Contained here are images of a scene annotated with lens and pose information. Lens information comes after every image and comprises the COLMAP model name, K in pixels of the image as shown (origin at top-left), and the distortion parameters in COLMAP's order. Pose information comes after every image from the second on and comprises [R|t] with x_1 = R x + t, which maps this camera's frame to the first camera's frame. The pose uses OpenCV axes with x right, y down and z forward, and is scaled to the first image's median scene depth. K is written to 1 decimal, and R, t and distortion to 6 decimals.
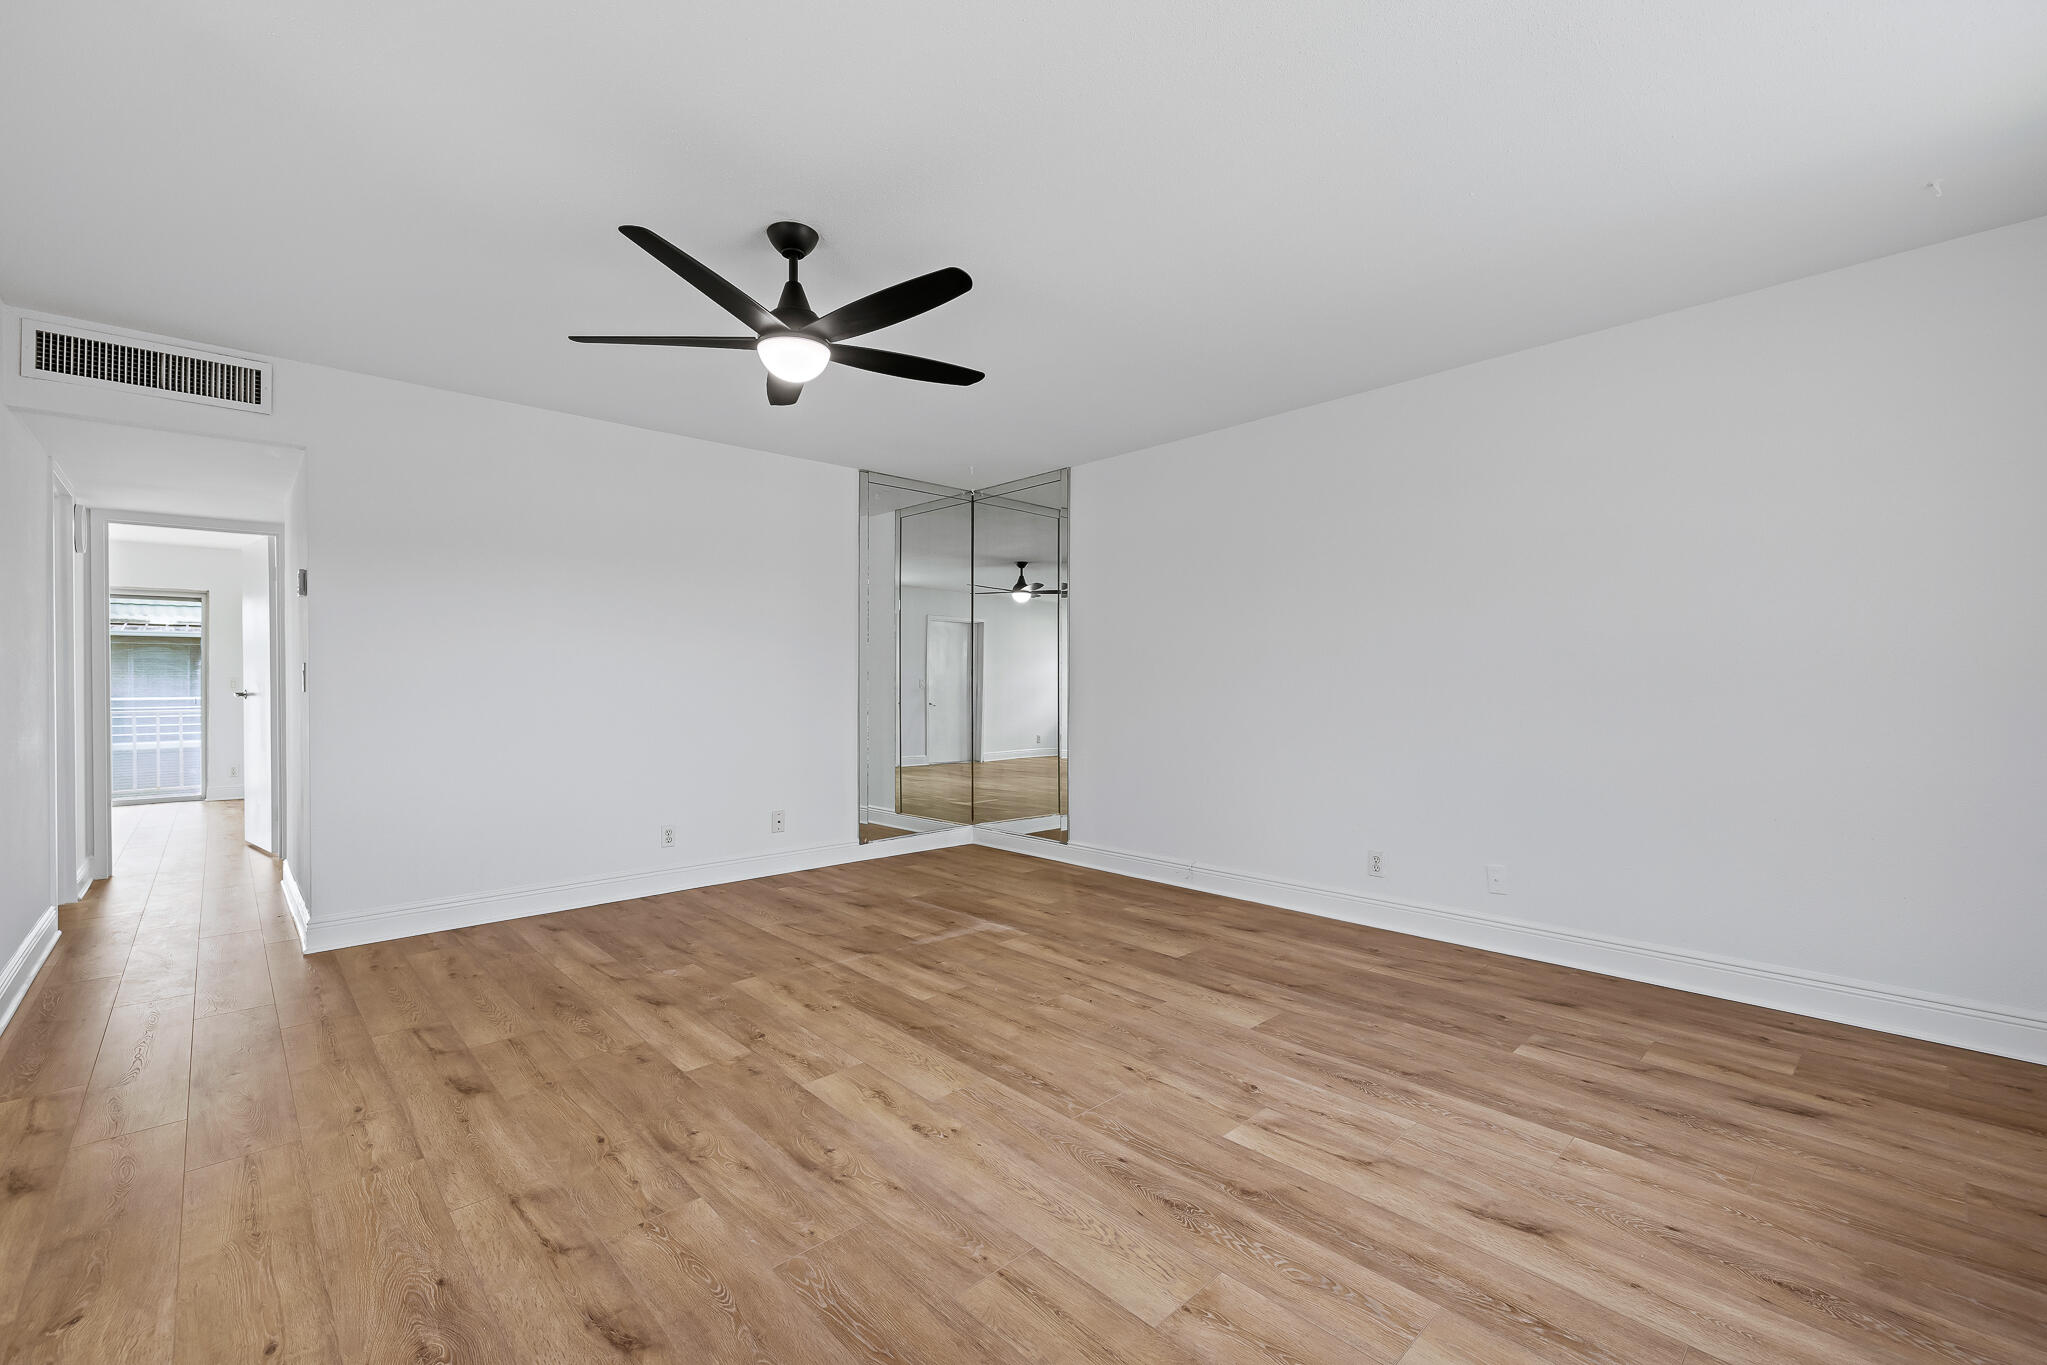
lens RADIAL K [[864.0, 0, 1024.6], [0, 864.0, 682.5], [0, 0, 1]] dist [0.000095, -0.000195]
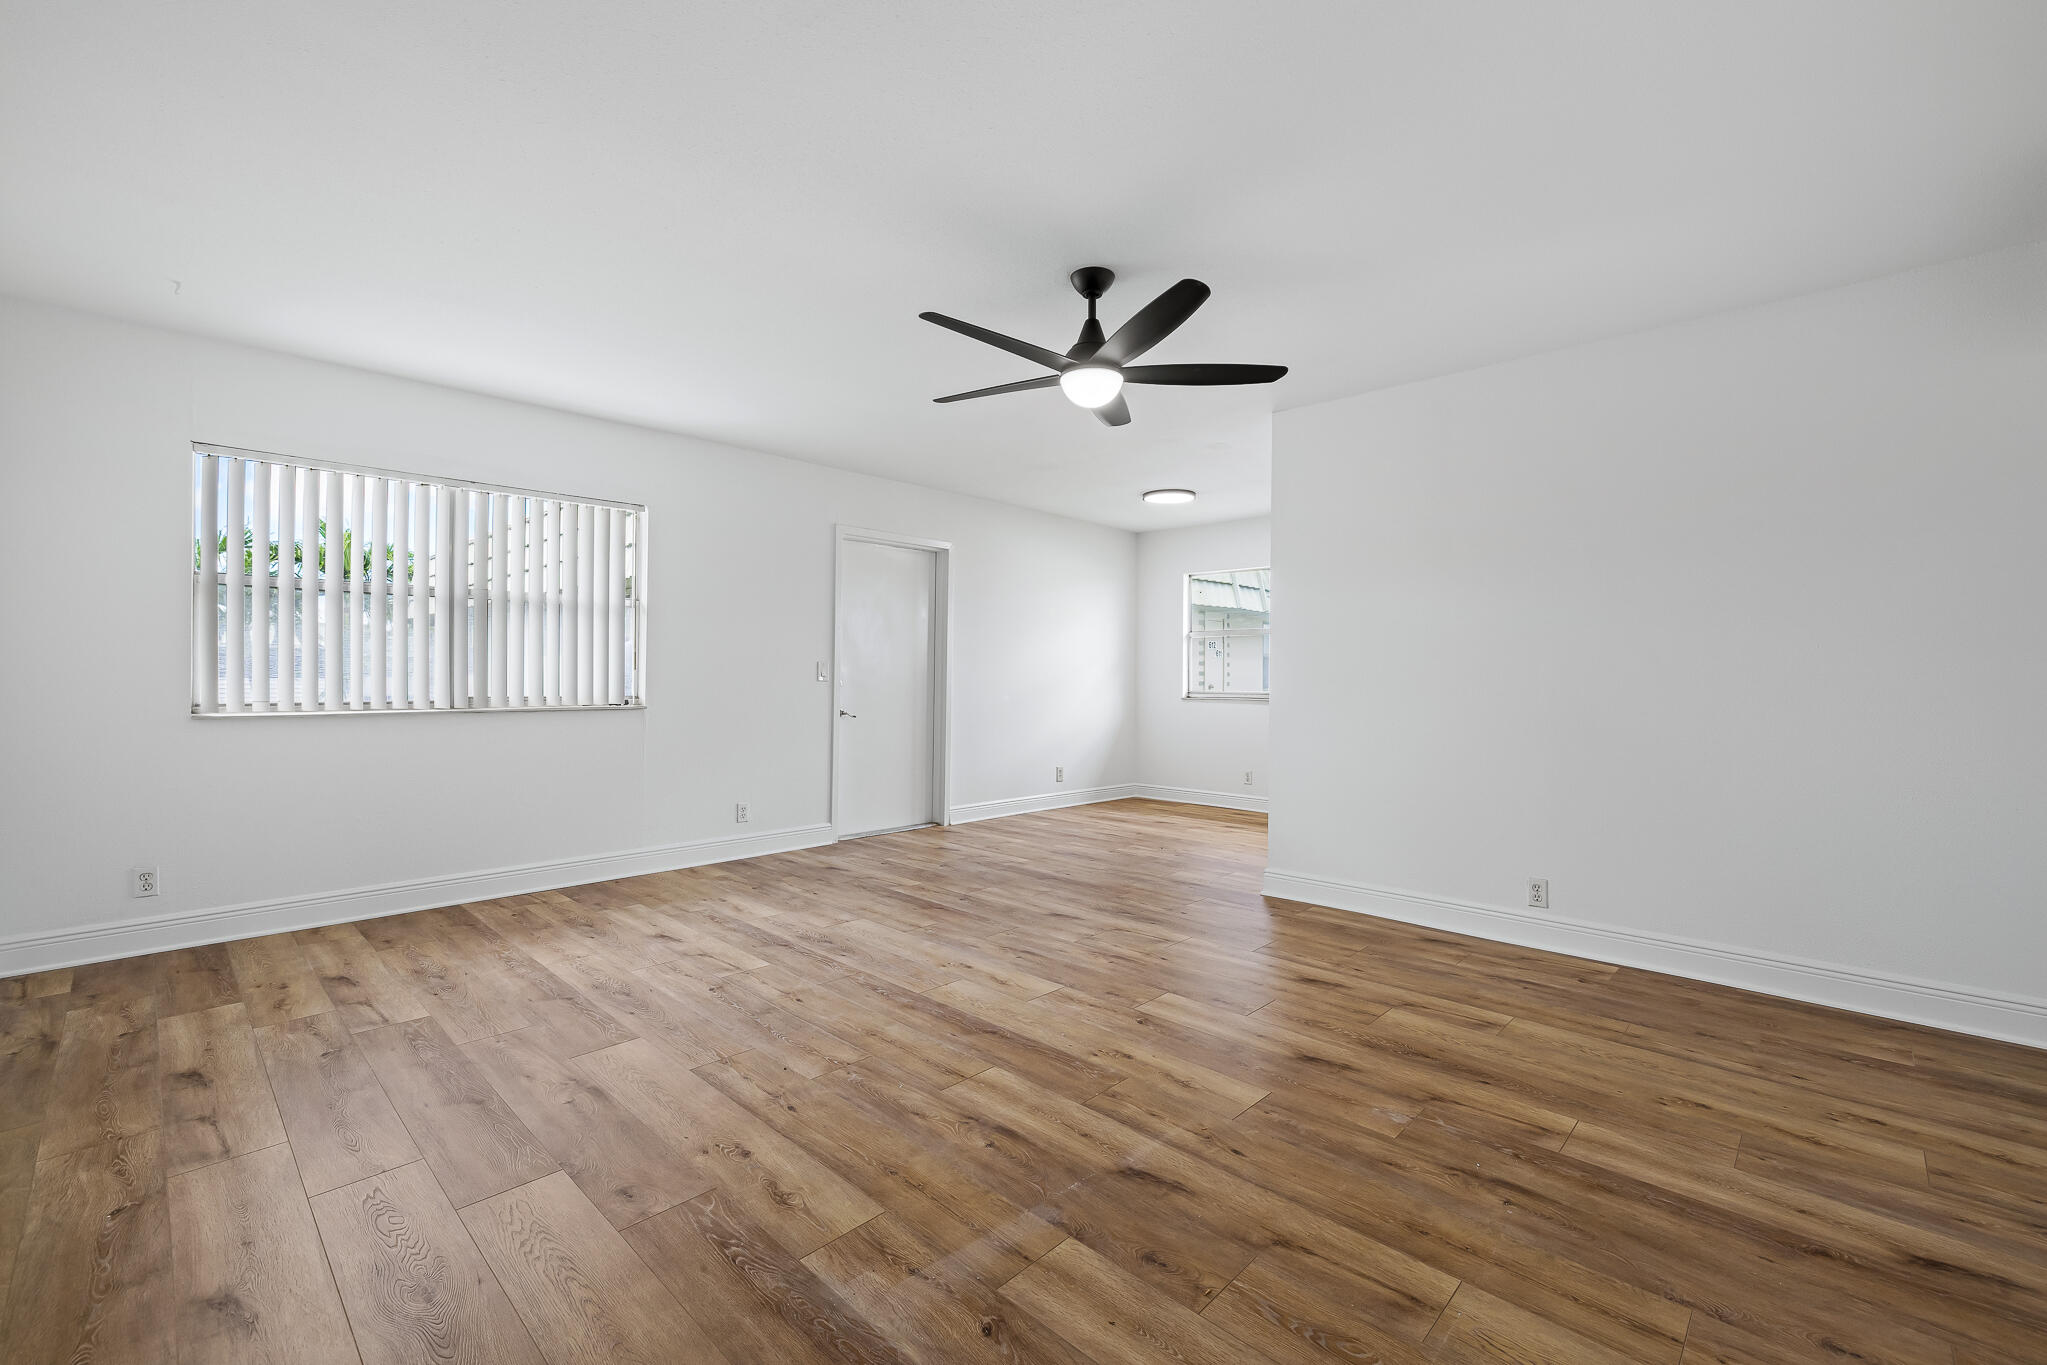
lens RADIAL K [[864.0, 0, 1022.3], [0, 864.0, 679.0], [0, 0, 1]] dist [0.000095, -0.000195]
pose [[-0.998953, -0.001846, -0.045701, -0.121195], [-0.002037, 0.999989, 0.004134, 0.001768], [0.045693, 0.004223, -0.998947, 2.059289]]
